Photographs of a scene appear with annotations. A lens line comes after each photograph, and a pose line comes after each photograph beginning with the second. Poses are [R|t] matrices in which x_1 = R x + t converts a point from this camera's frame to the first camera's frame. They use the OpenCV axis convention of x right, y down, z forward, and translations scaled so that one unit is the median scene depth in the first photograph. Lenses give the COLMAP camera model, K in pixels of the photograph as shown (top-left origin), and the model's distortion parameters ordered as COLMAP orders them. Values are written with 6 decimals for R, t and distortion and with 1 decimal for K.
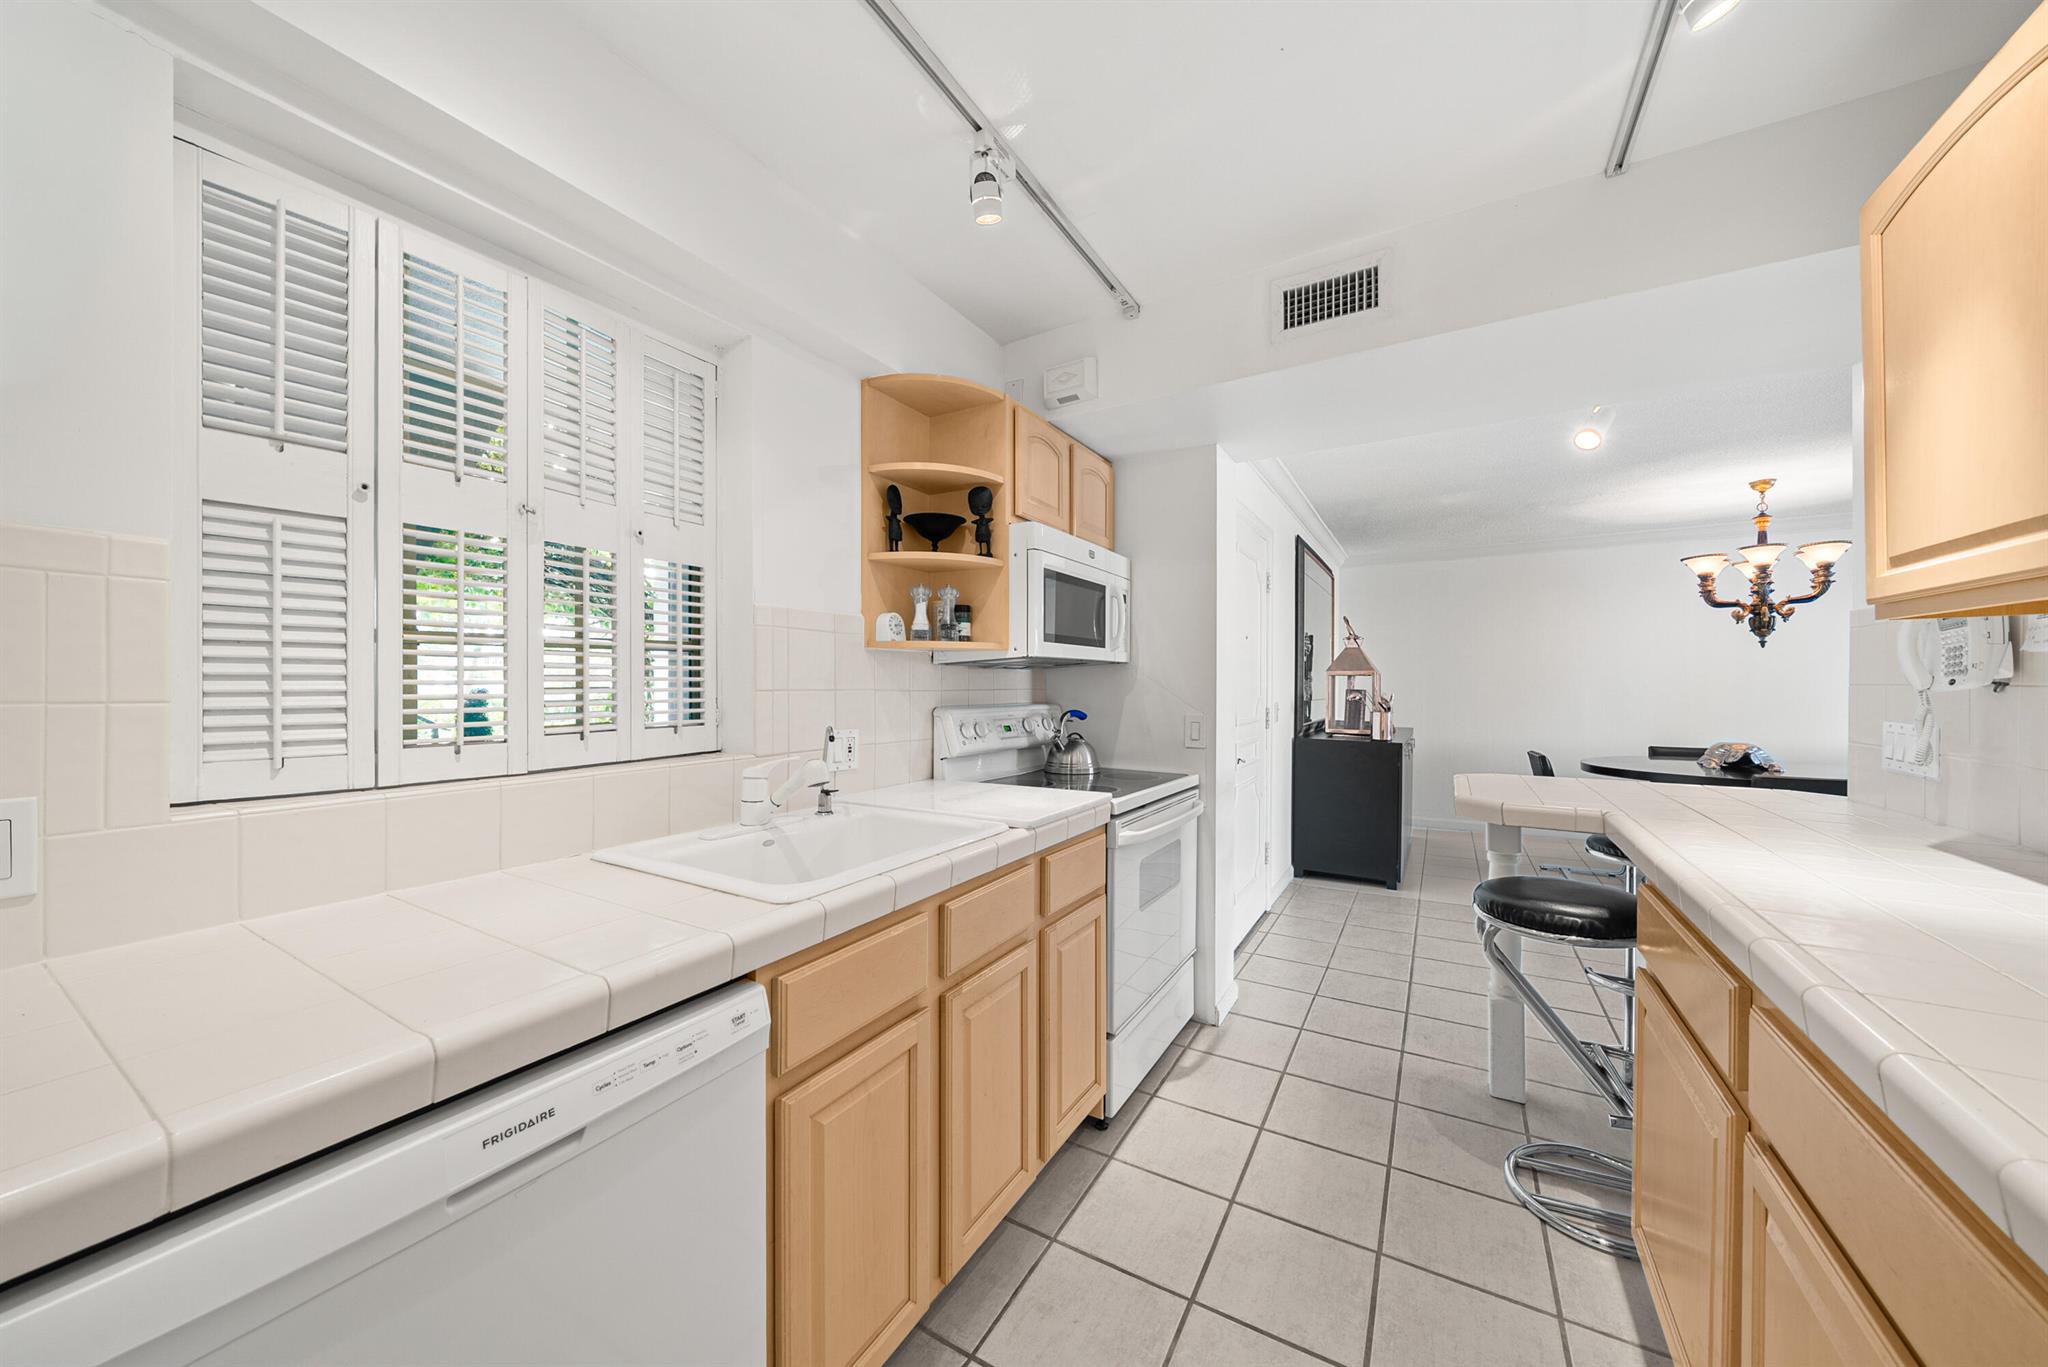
lens RADIAL K [[704.1, 0, 1024.0], [0, 704.1, 683.5], [0, 0, 1]] dist [0.000614, 0.000026]
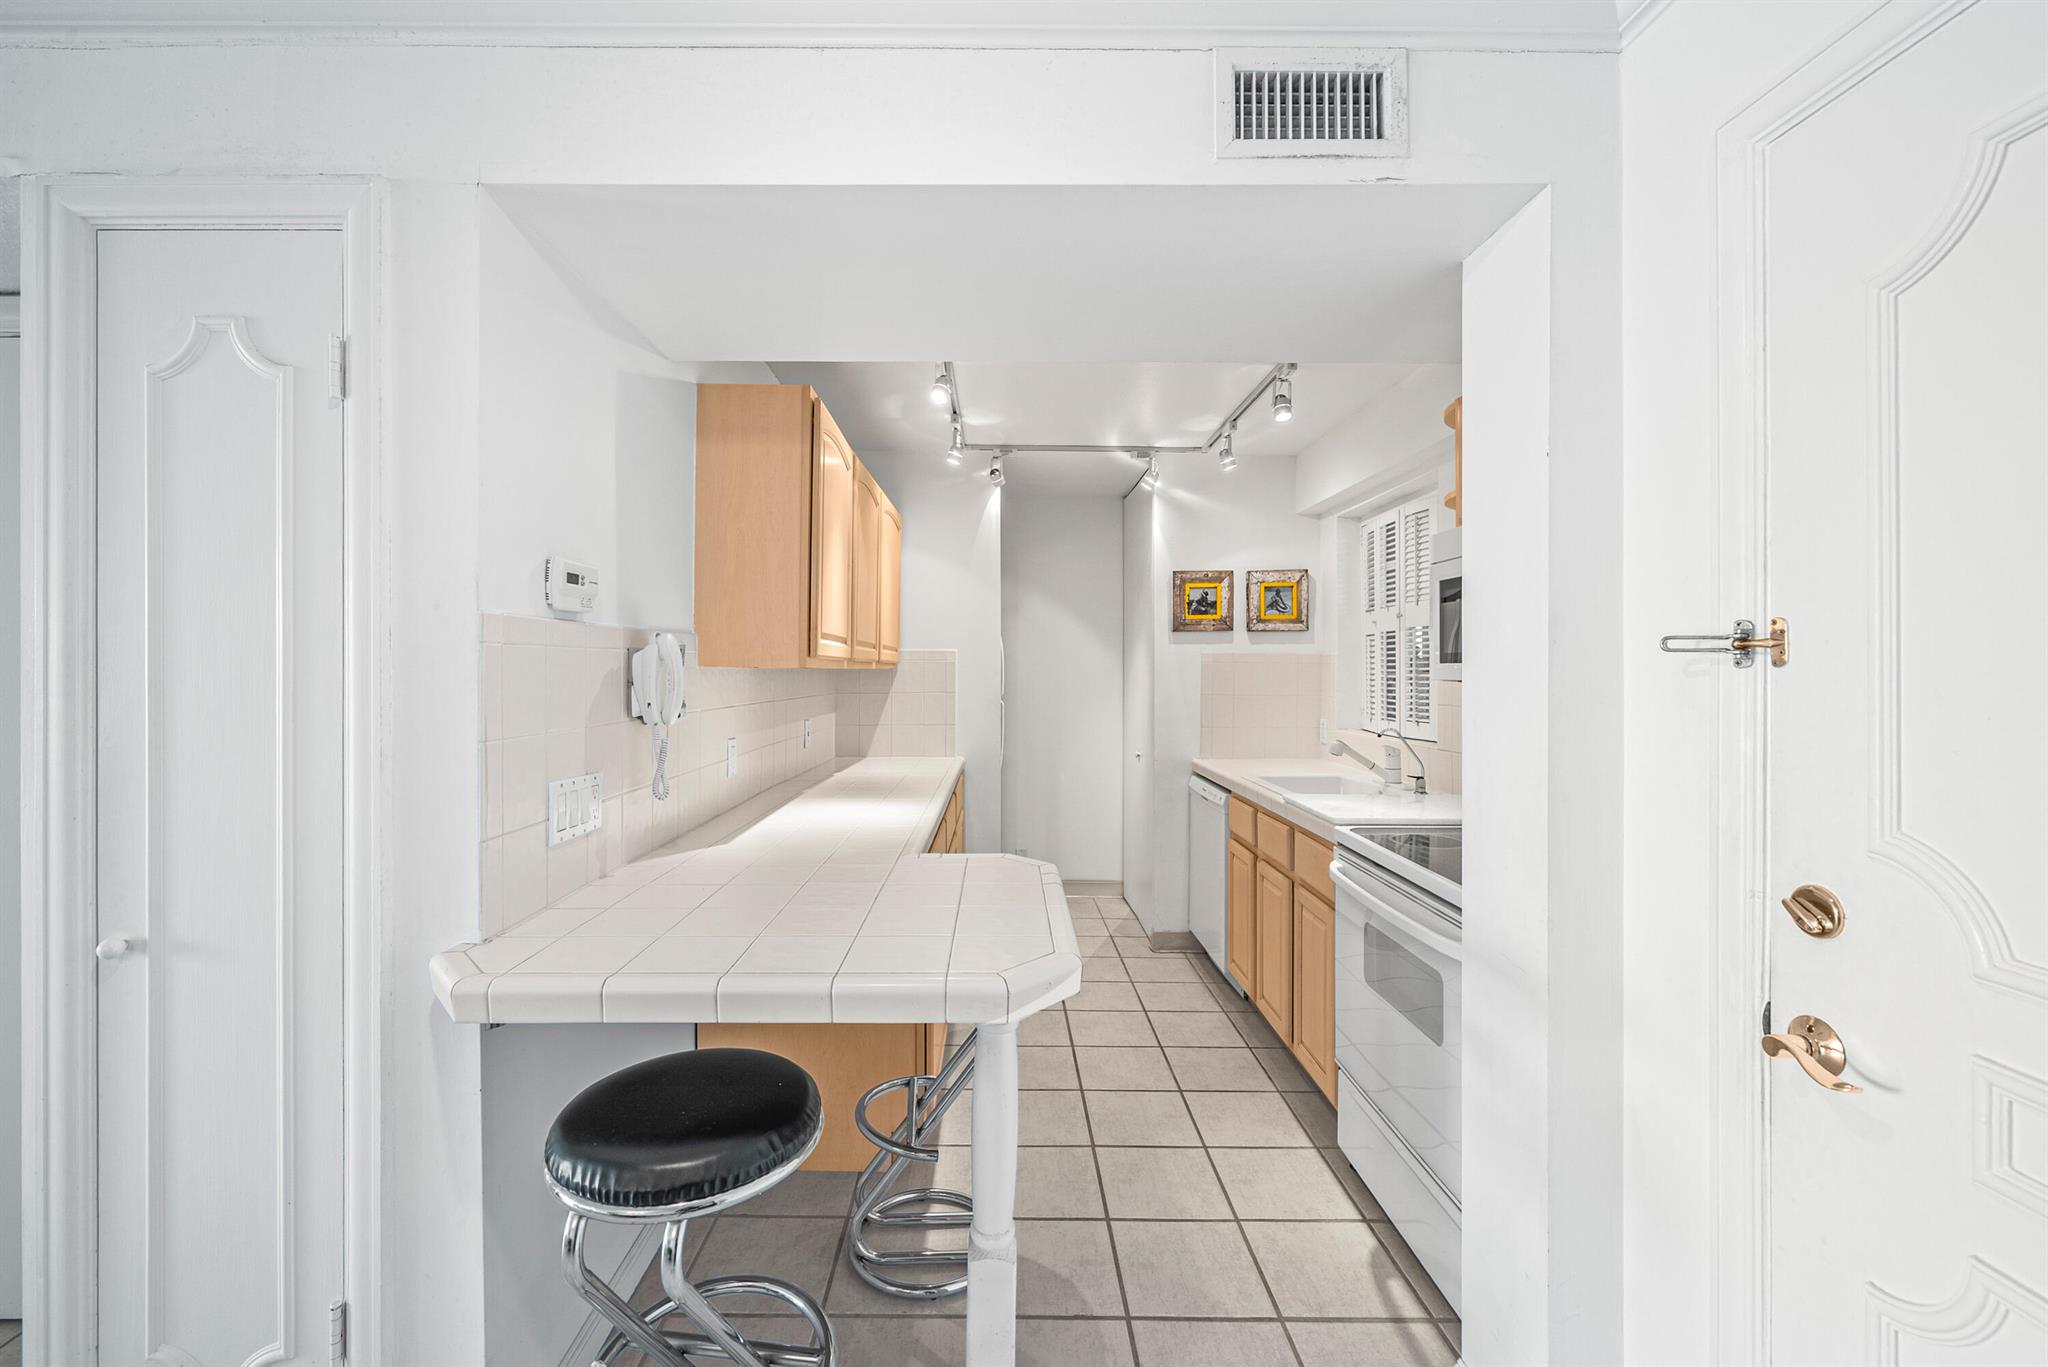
lens RADIAL K [[843.0, 0, 998.2], [0, 843.0, 668.5], [0, 0, 1]] dist [0.002153, 0.000192]
pose [[-0.857881, -0.000401, -0.513849, 0.565748], [-0.001931, 0.999995, 0.002443, -0.028139], [0.513845, 0.003088, -0.857877, 0.872909]]
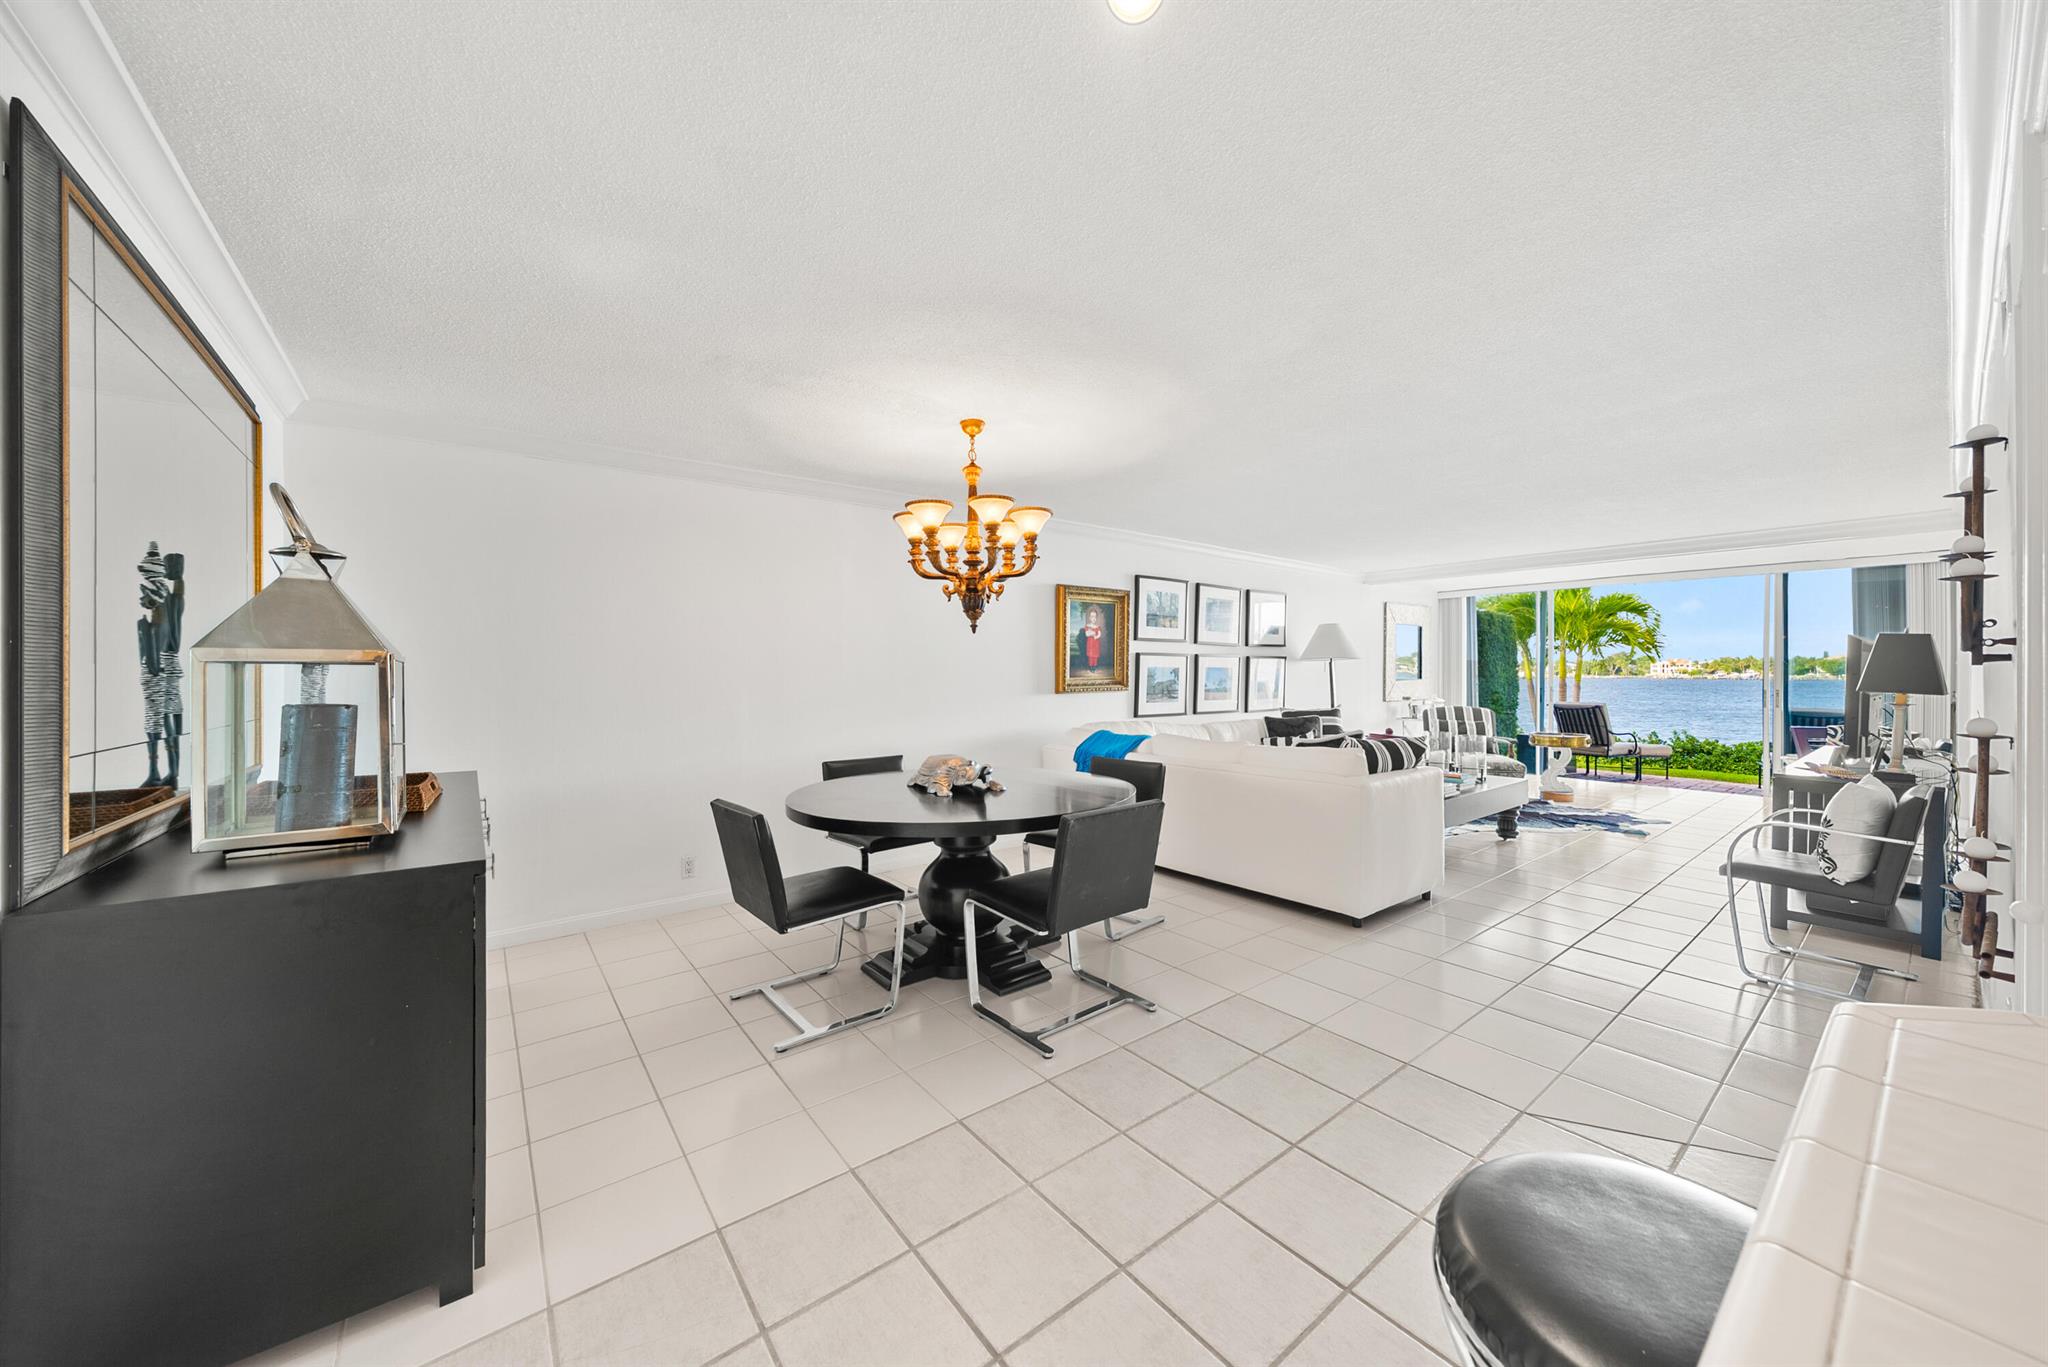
lens RADIAL K [[721.3, 0, 1028.2], [0, 721.3, 675.9], [0, 0, 1]] dist [-0.002093, -0.000060]
pose [[0.364529, -0.006143, 0.931172, 0.322352], [0.004922, 0.999977, 0.004670, -0.006752], [-0.931179, 0.002881, 0.364551, 0.656920]]
